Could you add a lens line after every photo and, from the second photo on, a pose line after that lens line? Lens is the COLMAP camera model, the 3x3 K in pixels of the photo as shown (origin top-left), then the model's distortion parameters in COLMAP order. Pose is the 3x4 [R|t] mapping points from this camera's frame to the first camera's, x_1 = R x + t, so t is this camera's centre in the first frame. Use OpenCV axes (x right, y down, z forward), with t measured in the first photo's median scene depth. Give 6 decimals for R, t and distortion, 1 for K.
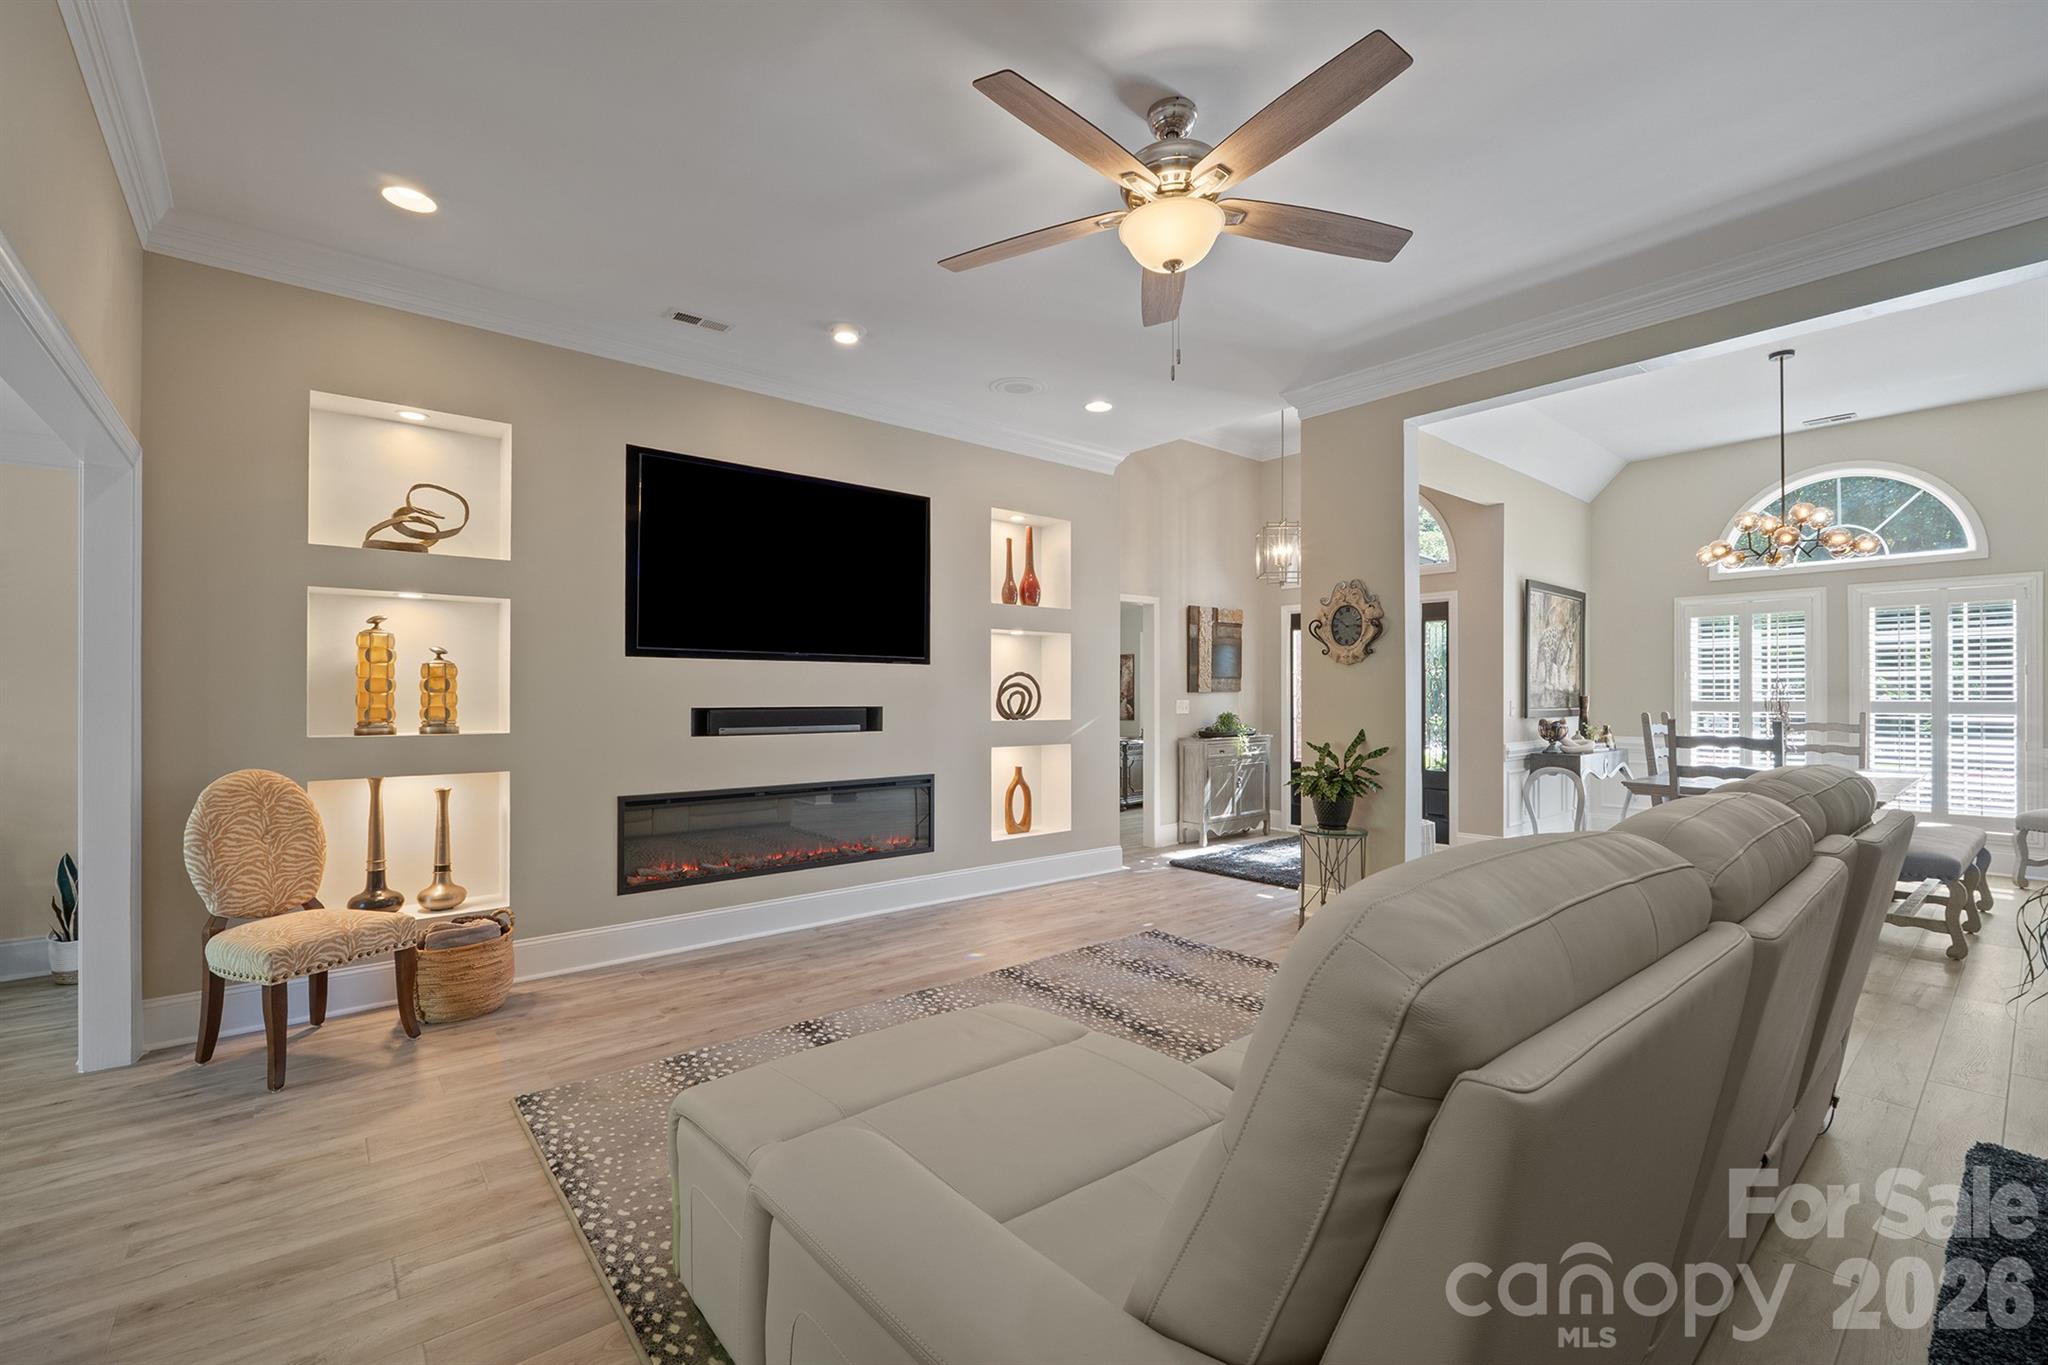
lens RADIAL K [[864.5, 0, 1023.1], [0, 864.5, 690.1], [0, 0, 1]] dist [-0.007712, 0.001025]
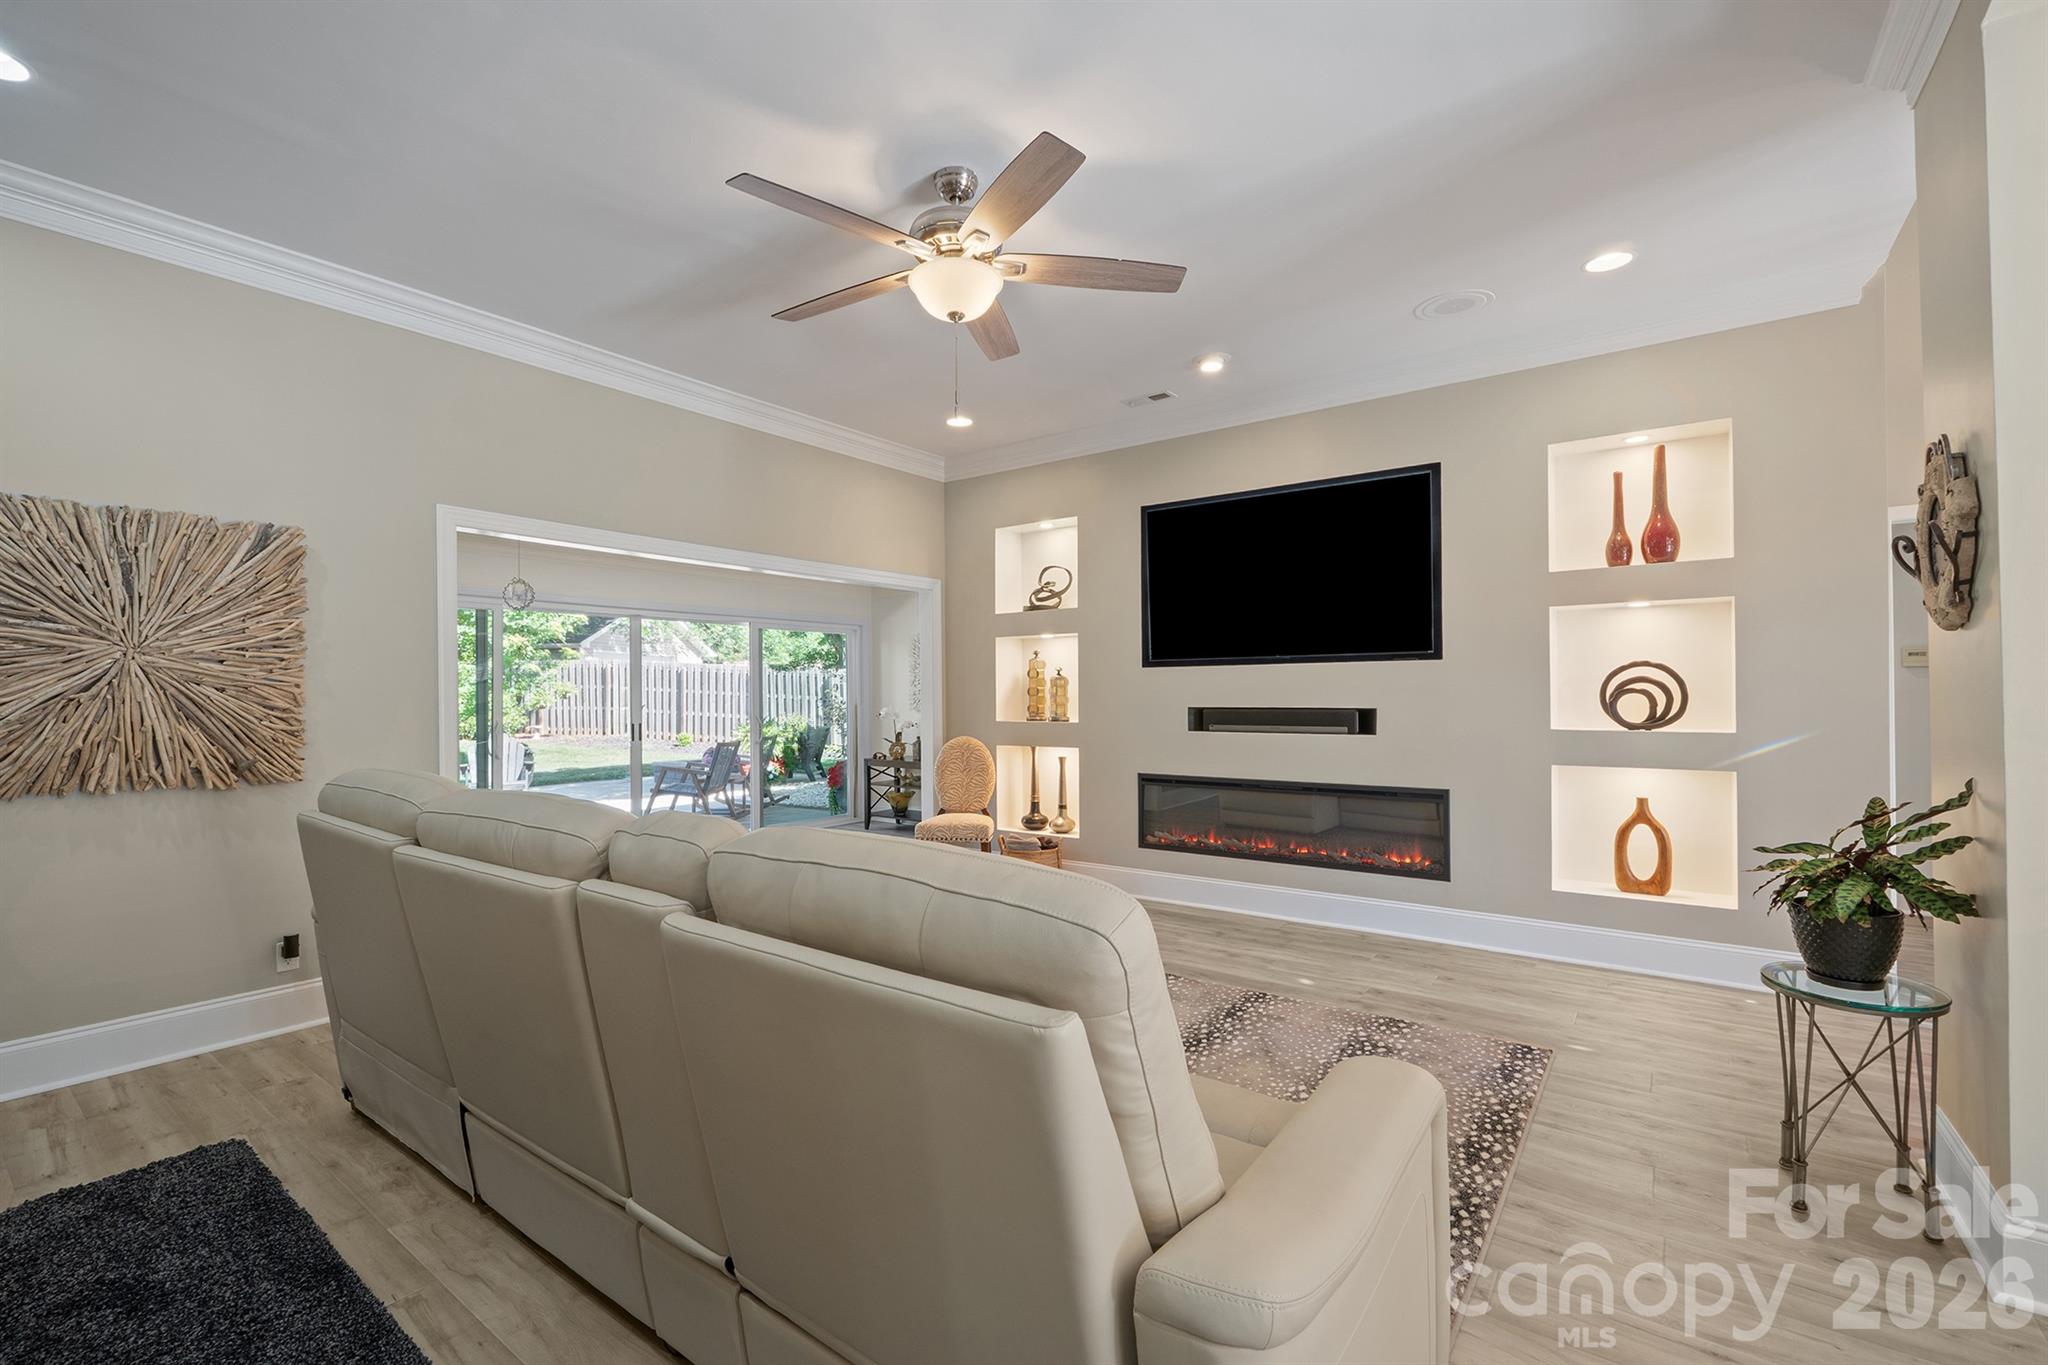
lens RADIAL K [[864.5, 0, 1025.6], [0, 864.5, 692.5], [0, 0, 1]] dist [-0.007712, 0.001025]
pose [[0.238499, -0.003024, -0.971138, 0.680215], [0.013992, 0.999902, 0.000323, -0.003673], [0.971042, -0.013665, 0.238518, 0.443666]]
